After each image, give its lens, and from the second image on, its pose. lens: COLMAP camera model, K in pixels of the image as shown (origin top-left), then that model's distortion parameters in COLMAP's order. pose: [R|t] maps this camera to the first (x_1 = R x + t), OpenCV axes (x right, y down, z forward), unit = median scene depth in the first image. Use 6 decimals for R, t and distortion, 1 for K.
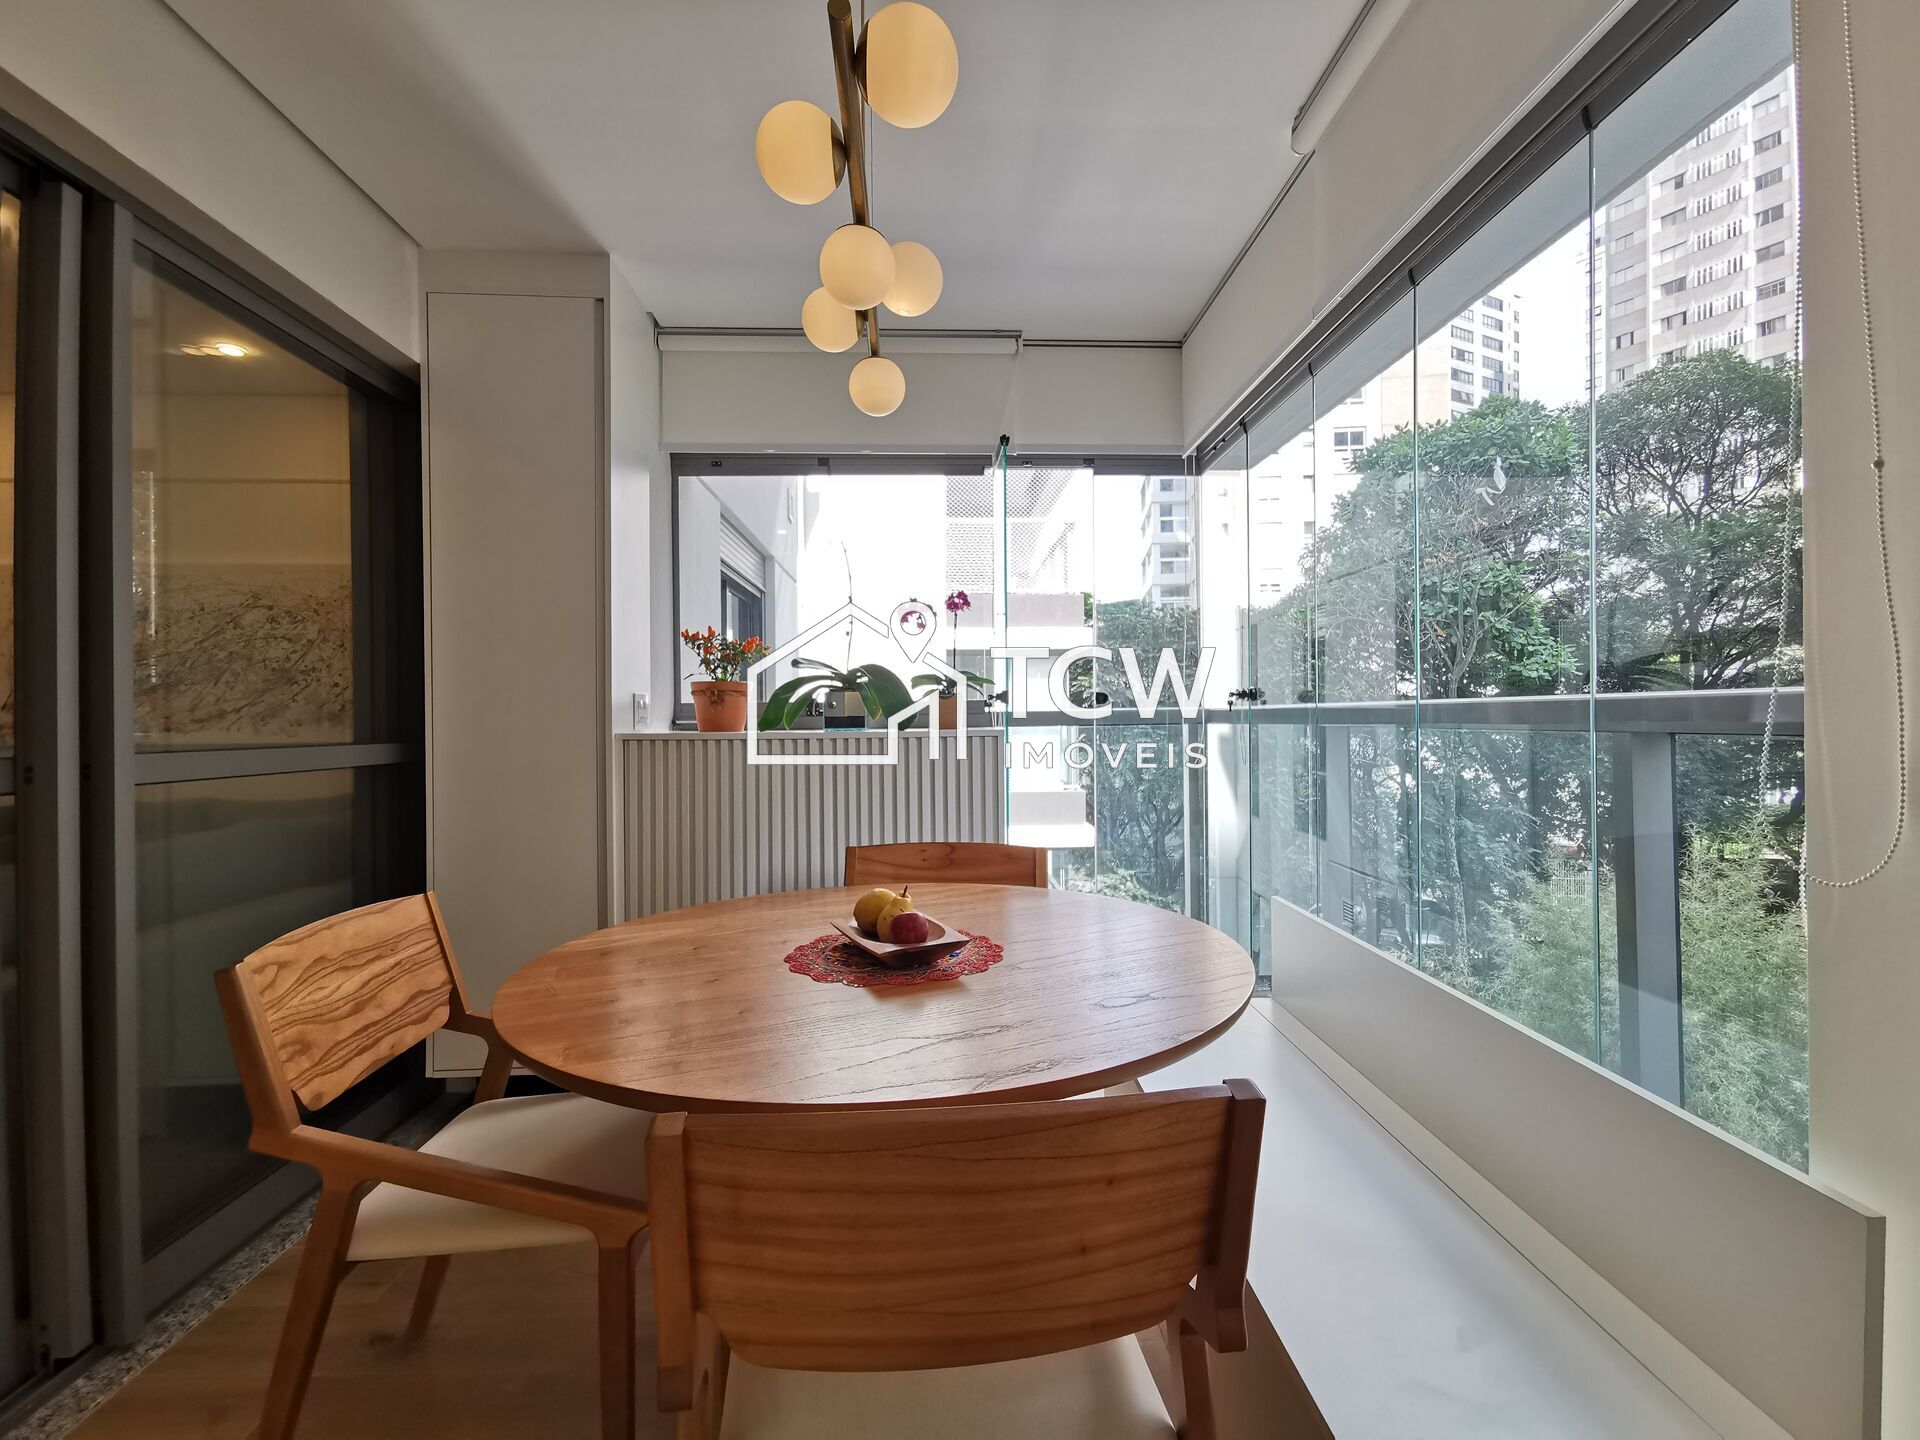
lens RADIAL K [[884.7, 0, 974.6], [0, 884.7, 711.6], [0, 0, 1]] dist [0.016680, -0.006523]
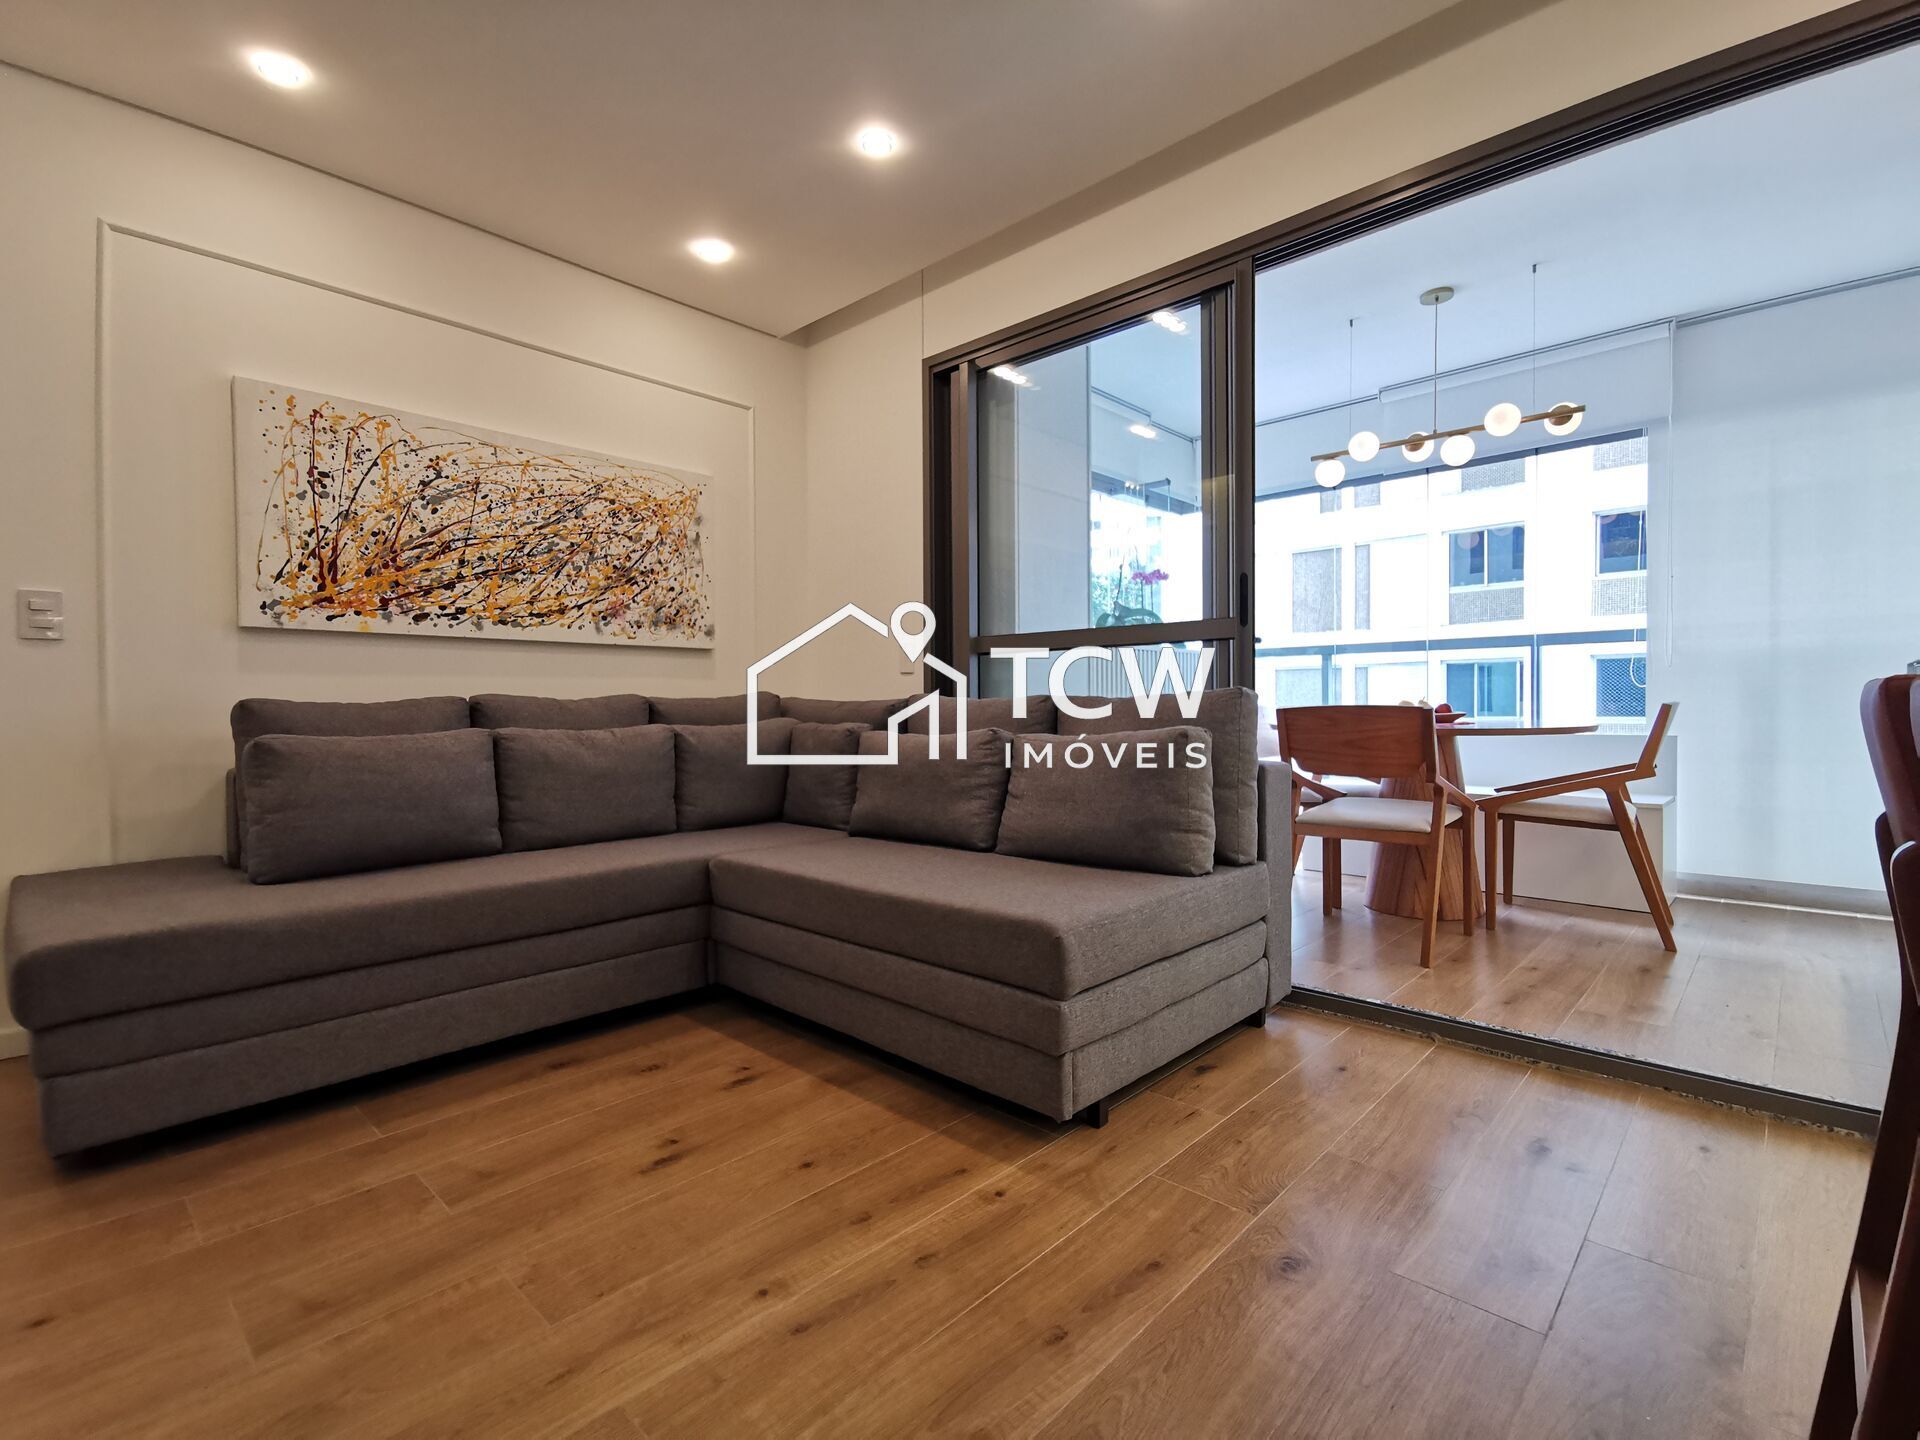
lens RADIAL K [[884.7, 0, 959.9], [0, 884.7, 716.2], [0, 0, 1]] dist [0.016680, -0.006523]
pose [[0.723833, -0.005358, 0.689955, -1.177379], [0.000157, 0.999971, 0.007601, 0.105797], [-0.689976, -0.005394, 0.723813, 0.054599]]
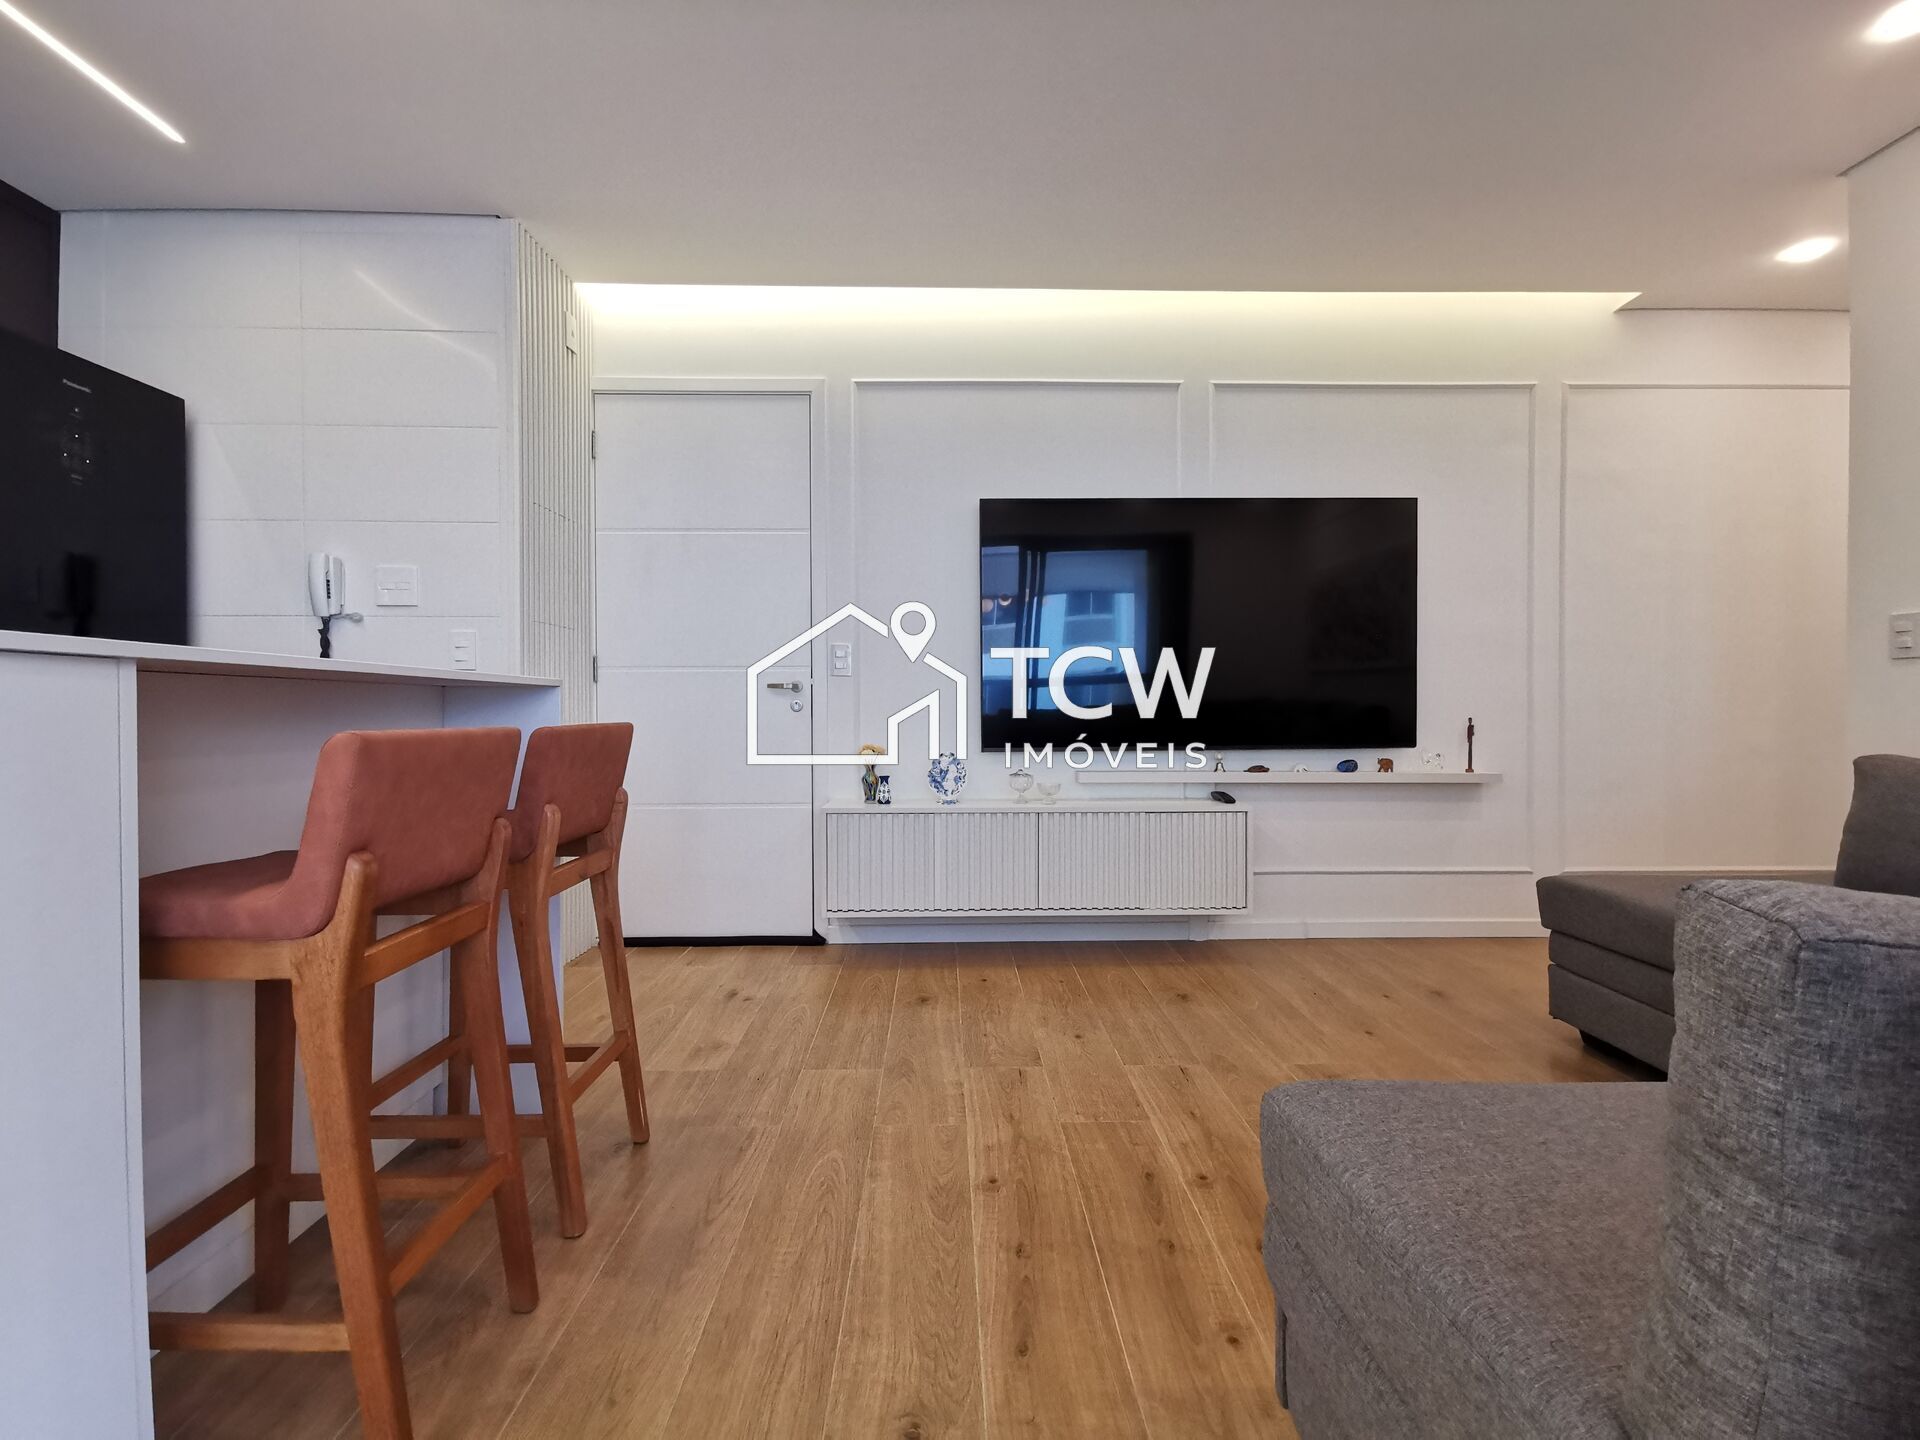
lens RADIAL K [[884.7, 0, 963.4], [0, 884.7, 722.6], [0, 0, 1]] dist [0.016680, -0.006523]
pose [[-0.033230, 0.022523, -0.999194, -0.490529], [0.003496, 0.999743, 0.022419, 0.087775], [0.999442, -0.002748, -0.033300, 0.266232]]
